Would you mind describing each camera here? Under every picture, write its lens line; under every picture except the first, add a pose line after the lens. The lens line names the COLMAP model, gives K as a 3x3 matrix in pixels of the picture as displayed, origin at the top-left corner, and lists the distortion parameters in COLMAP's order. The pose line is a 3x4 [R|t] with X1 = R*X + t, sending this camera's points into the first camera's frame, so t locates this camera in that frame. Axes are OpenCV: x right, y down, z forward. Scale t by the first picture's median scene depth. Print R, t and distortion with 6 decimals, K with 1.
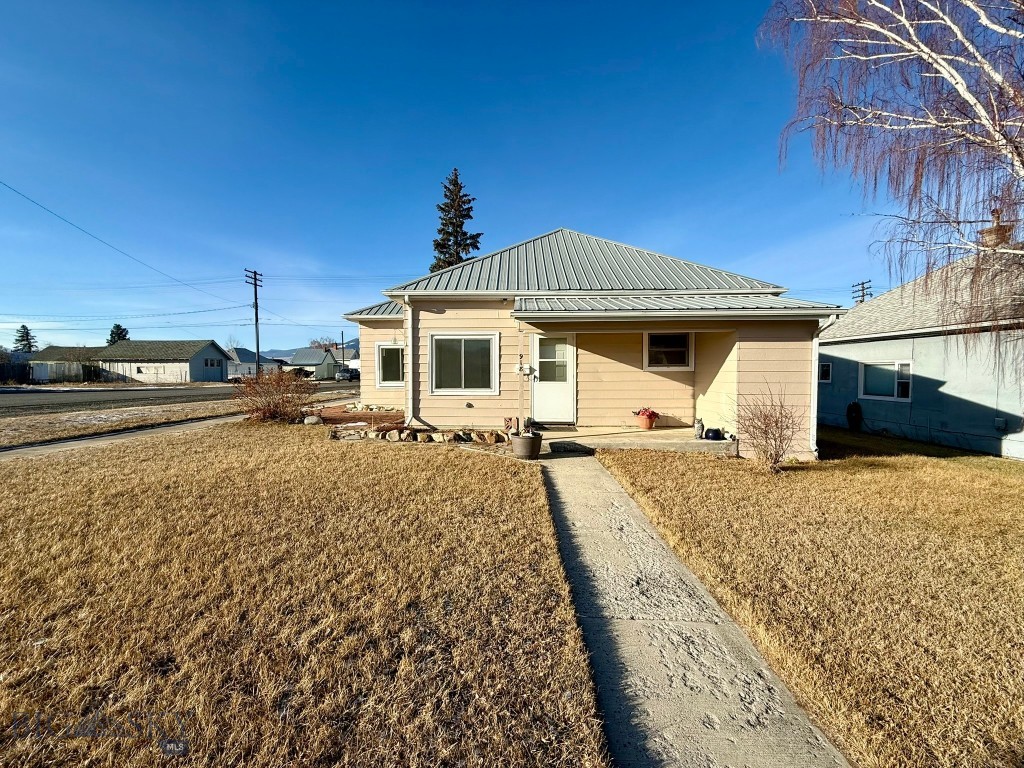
lens RADIAL K [[416.0, 0, 511.8], [0, 416.0, 381.8], [0, 0, 1]] dist [0.001330, 0.001384]
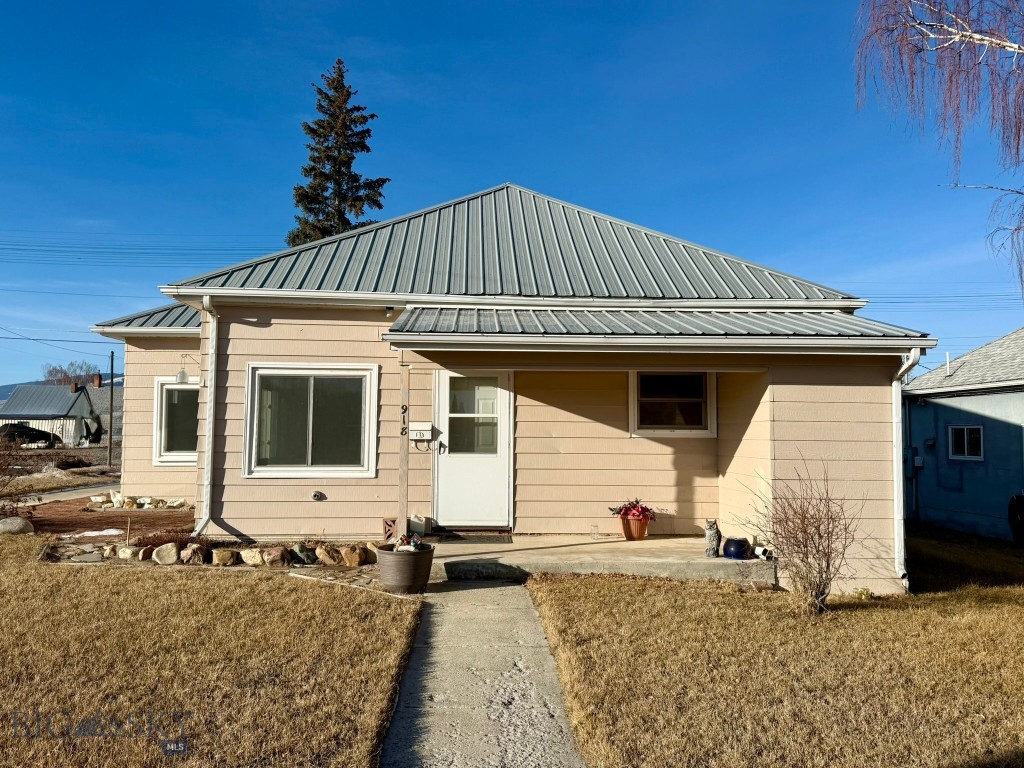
lens RADIAL K [[792.9, 0, 525.6], [0, 792.9, 380.3], [0, 0, 1]] dist [0.078792, -0.096409]
pose [[0.996258, 0.016403, 0.084858, 0.081790], [-0.008576, 0.995740, -0.091801, -0.001614], [-0.086002, 0.090730, 0.992155, -0.084927]]
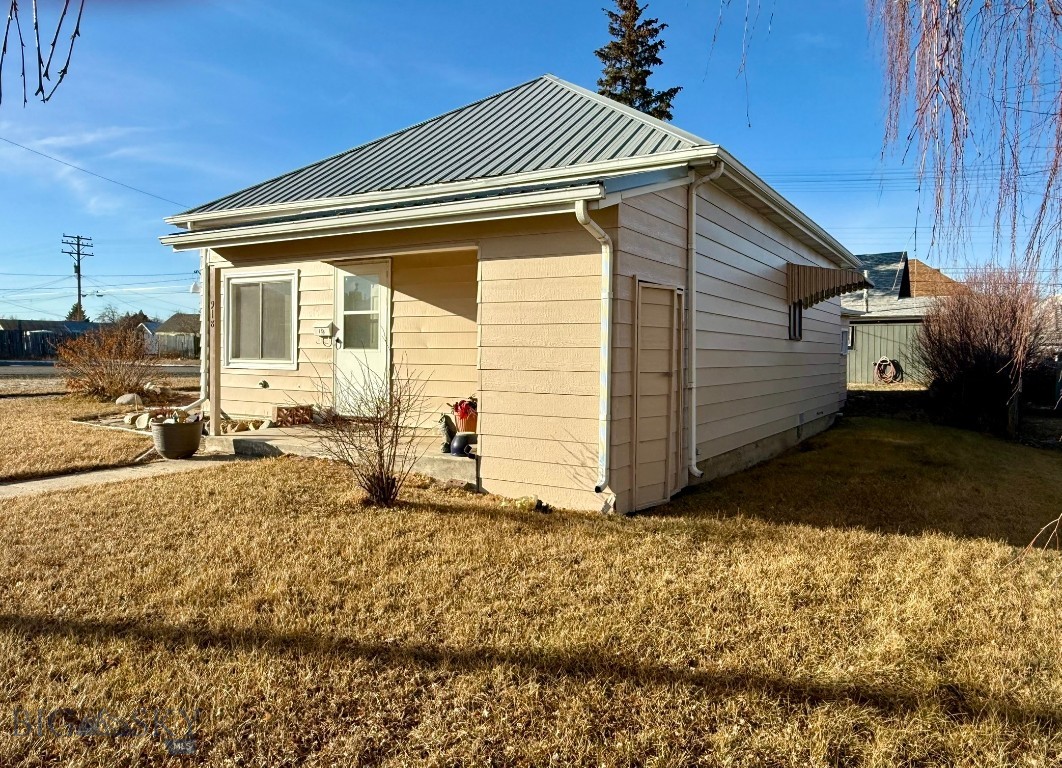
lens RADIAL K [[790.3, 0, 530.2], [0, 790.3, 376.3], [0, 0, 1]] dist [-0.028345, -0.002525]
pose [[0.868633, 0.025734, -0.494787, 0.913794], [-0.026276, 0.999638, 0.005862, 0.026972], [0.494759, 0.007909, 0.868994, 0.150411]]
